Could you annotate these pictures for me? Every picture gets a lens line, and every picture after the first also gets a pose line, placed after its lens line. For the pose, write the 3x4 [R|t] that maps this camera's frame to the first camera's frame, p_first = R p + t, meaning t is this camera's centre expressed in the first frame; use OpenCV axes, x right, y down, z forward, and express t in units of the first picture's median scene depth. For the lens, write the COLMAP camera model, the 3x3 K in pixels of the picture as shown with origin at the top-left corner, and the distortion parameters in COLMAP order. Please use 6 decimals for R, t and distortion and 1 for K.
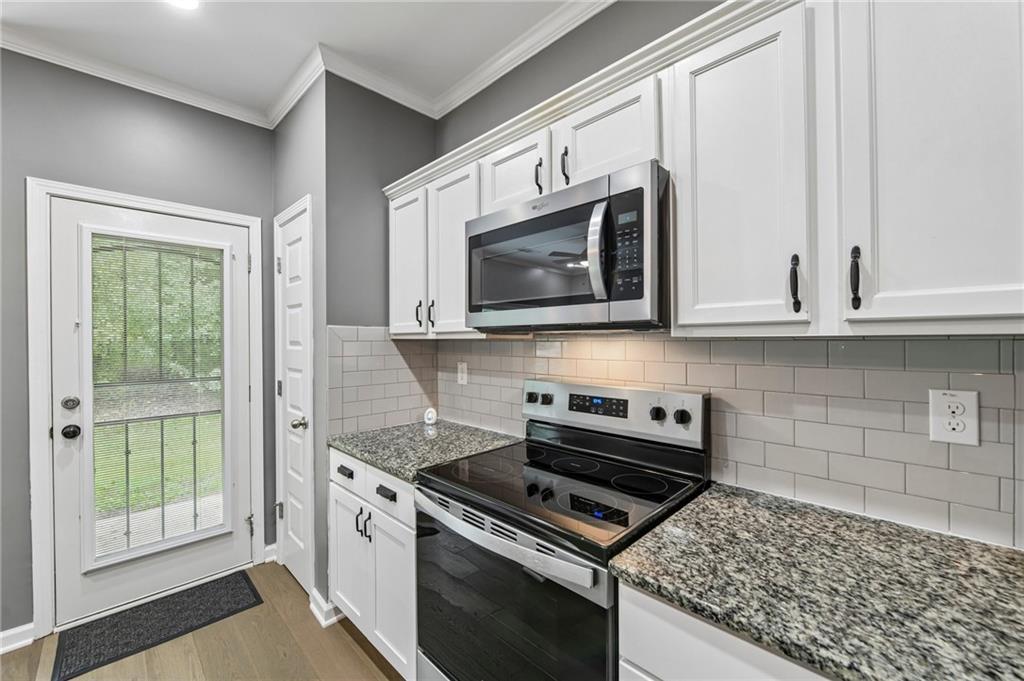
lens RADIAL K [[407.5, 0, 503.3], [0, 407.5, 341.5], [0, 0, 1]] dist [-0.001348, -0.001325]
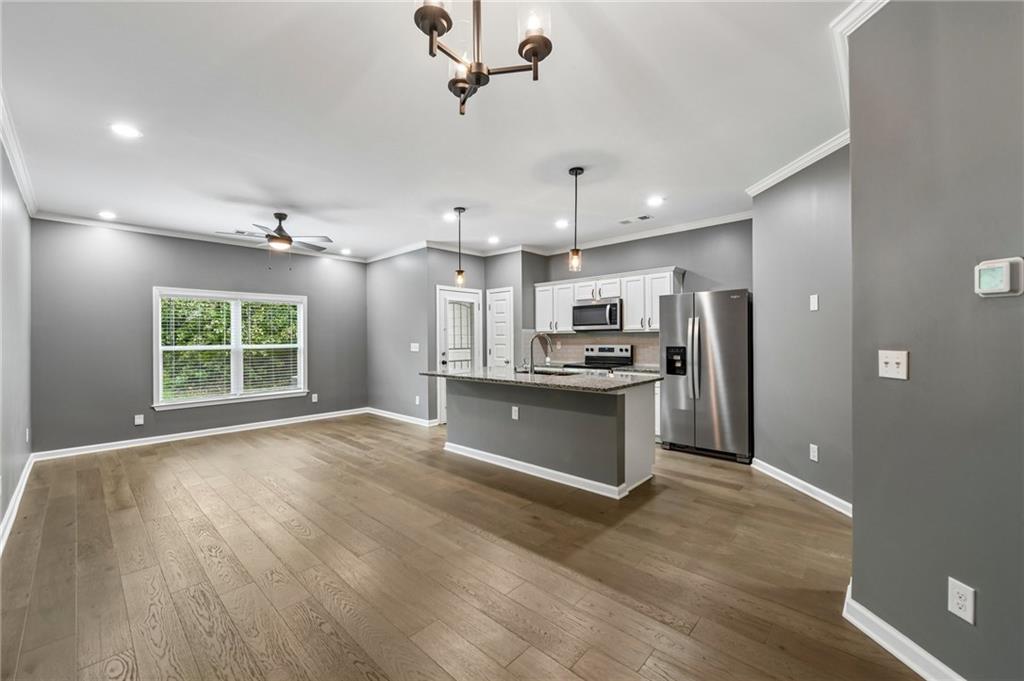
lens RADIAL K [[407.5, 0, 513.5], [0, 407.5, 342.9], [0, 0, 1]] dist [-0.001348, -0.001325]
pose [[0.998078, -0.005072, 0.061759, -0.966293], [0.004773, 0.999976, 0.004978, 0.071912], [-0.061783, -0.004673, 0.998079, -3.053181]]
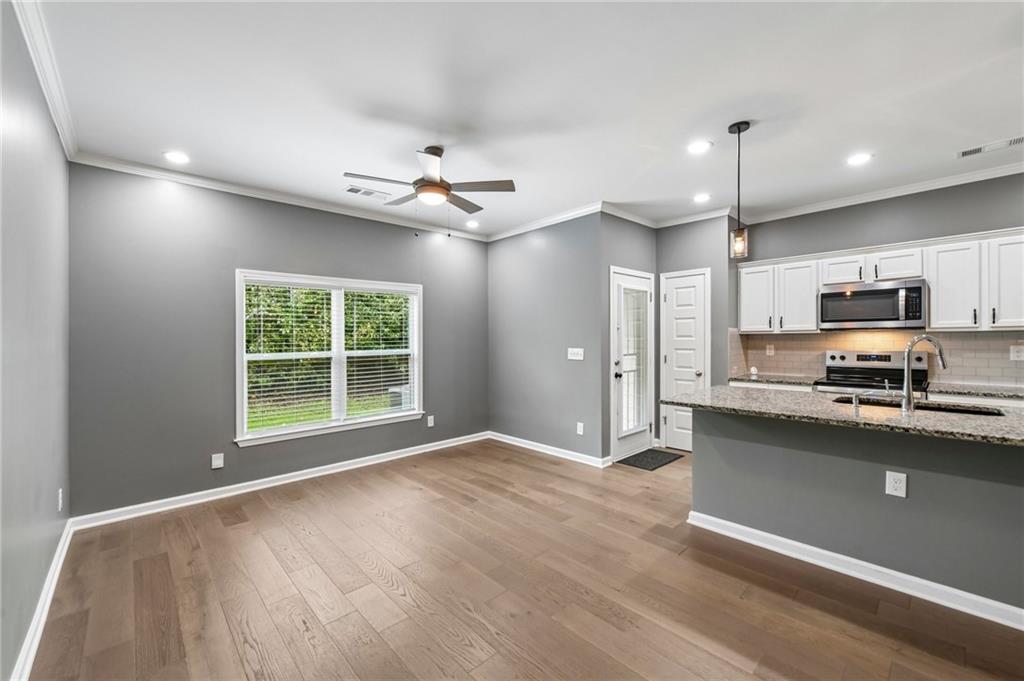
lens RADIAL K [[407.5, 0, 512.9], [0, 407.5, 340.7], [0, 0, 1]] dist [-0.001348, -0.001325]
pose [[0.999941, -0.007199, -0.008074, -2.213828], [0.007222, 0.999970, 0.002862, 0.022547], [0.008053, -0.002920, 0.999963, -1.744555]]
